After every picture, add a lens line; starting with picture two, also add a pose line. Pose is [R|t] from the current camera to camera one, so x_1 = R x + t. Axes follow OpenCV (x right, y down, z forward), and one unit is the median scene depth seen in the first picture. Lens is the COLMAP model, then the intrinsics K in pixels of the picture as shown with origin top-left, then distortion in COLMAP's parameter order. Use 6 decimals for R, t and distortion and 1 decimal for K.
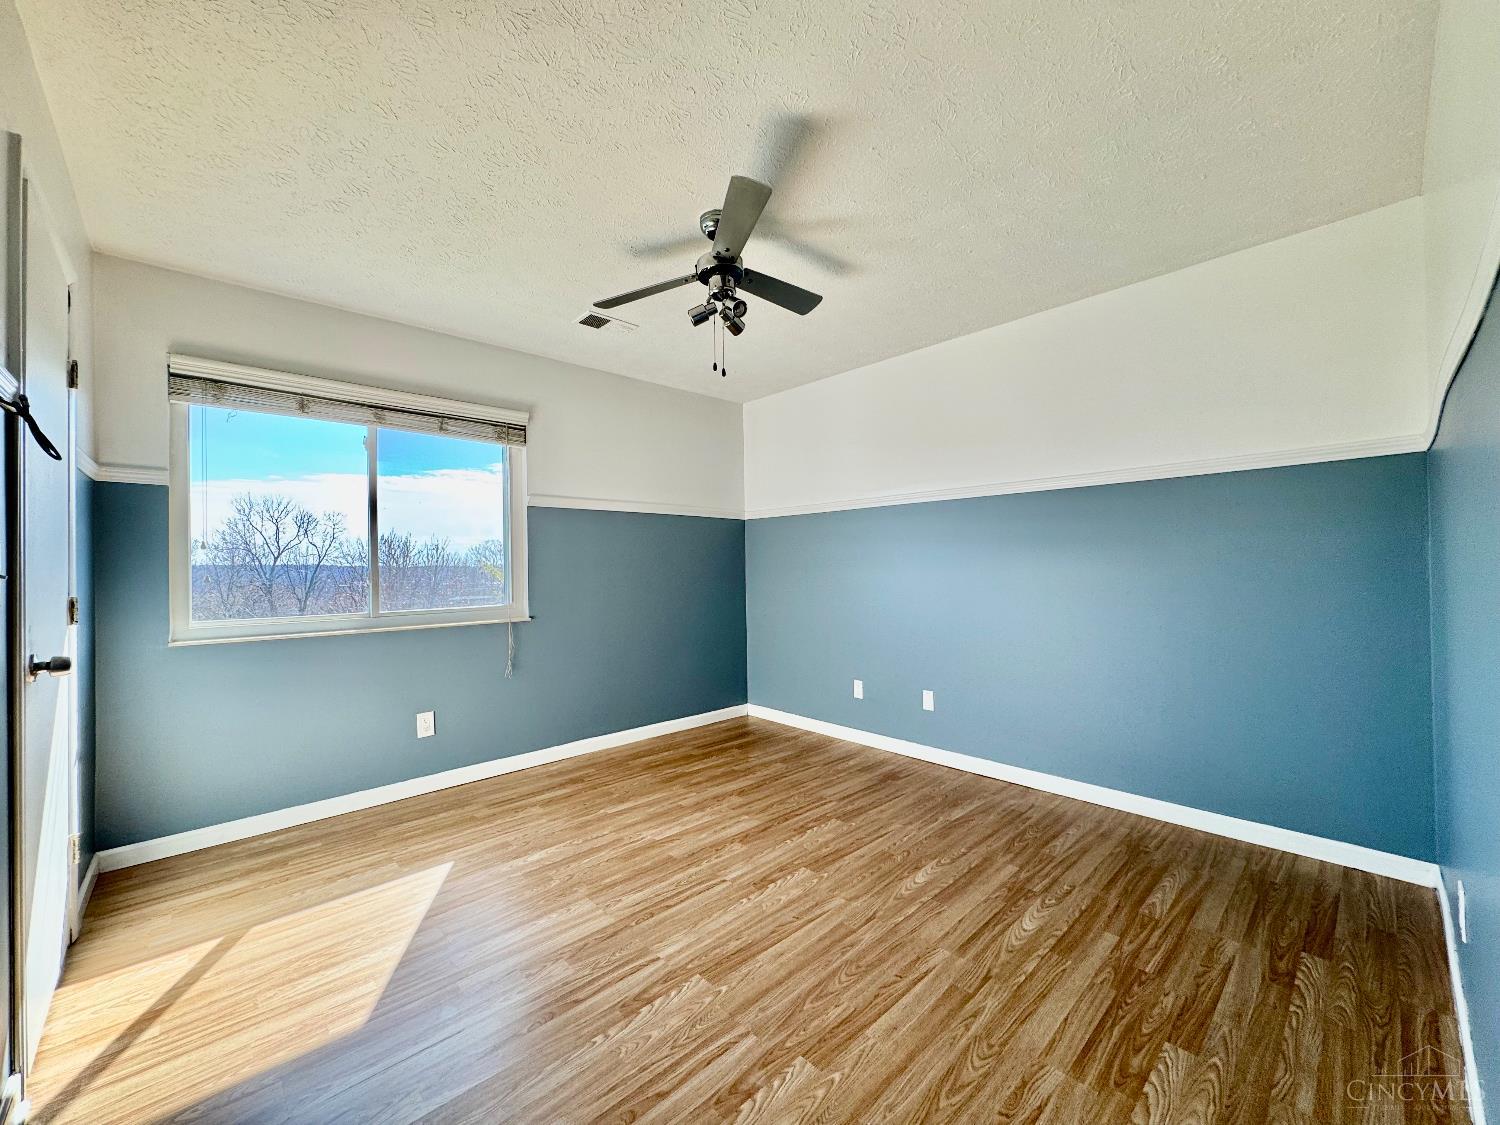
lens RADIAL K [[597.2, 0, 748.8], [0, 597.2, 560.8], [0, 0, 1]] dist [-0.005525, 0.000220]
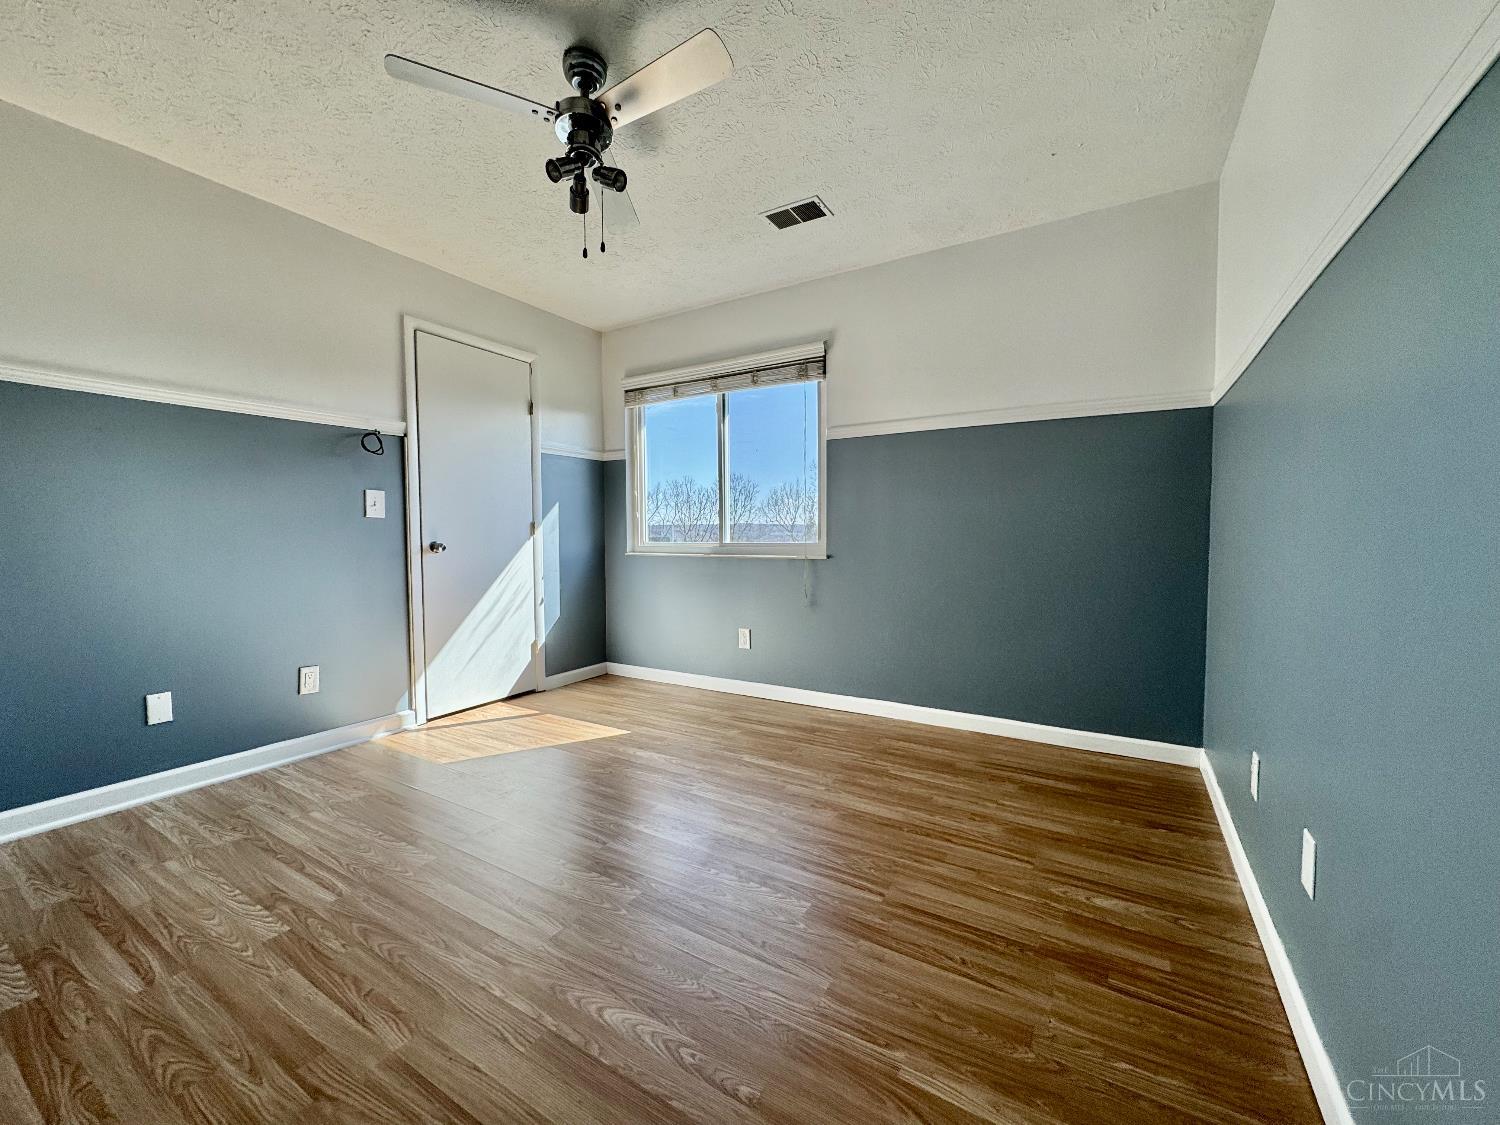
lens RADIAL K [[597.2, 0, 748.8], [0, 597.2, 560.8], [0, 0, 1]] dist [-0.005525, 0.000220]
pose [[0.270926, 0.058179, -0.960840, 0.676731], [0.009251, 0.997968, 0.063036, 0.051421], [0.962556, -0.025967, 0.269837, 0.785770]]
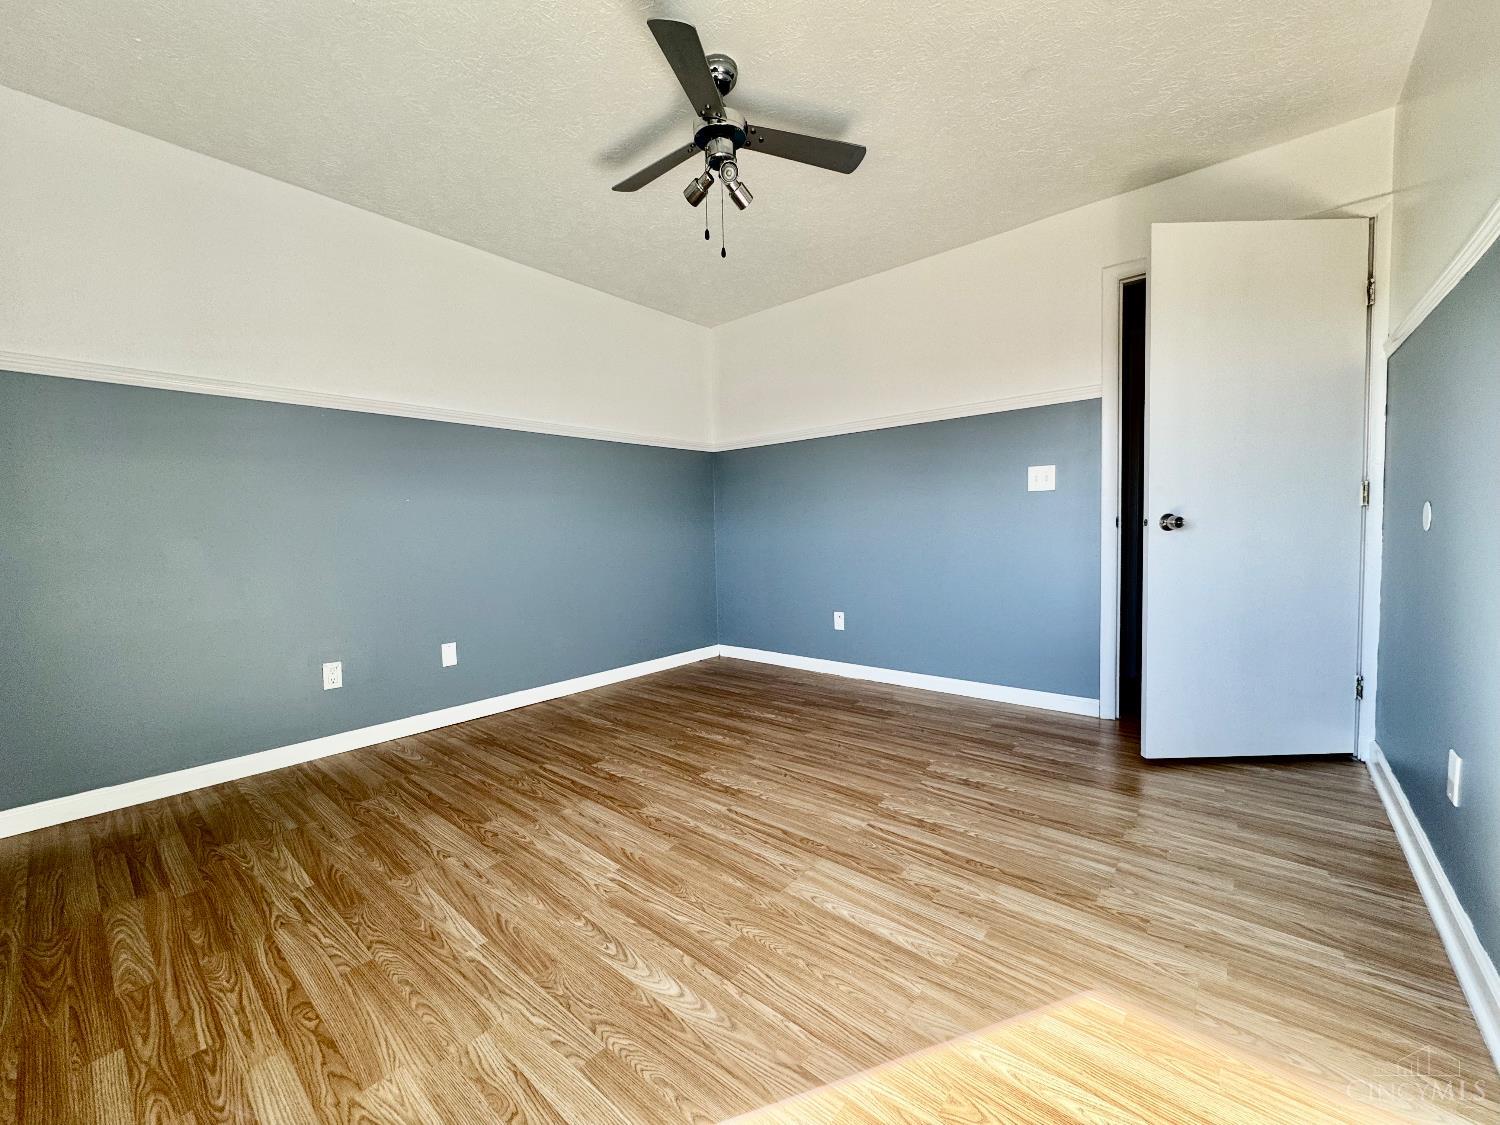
lens RADIAL K [[597.2, 0, 748.8], [0, 597.2, 560.8], [0, 0, 1]] dist [-0.005525, 0.000220]
pose [[-0.114247, -0.038401, 0.992710, -0.763336], [0.014952, 0.999073, 0.040368, 0.090688], [-0.993340, 0.019455, -0.113567, 0.857132]]
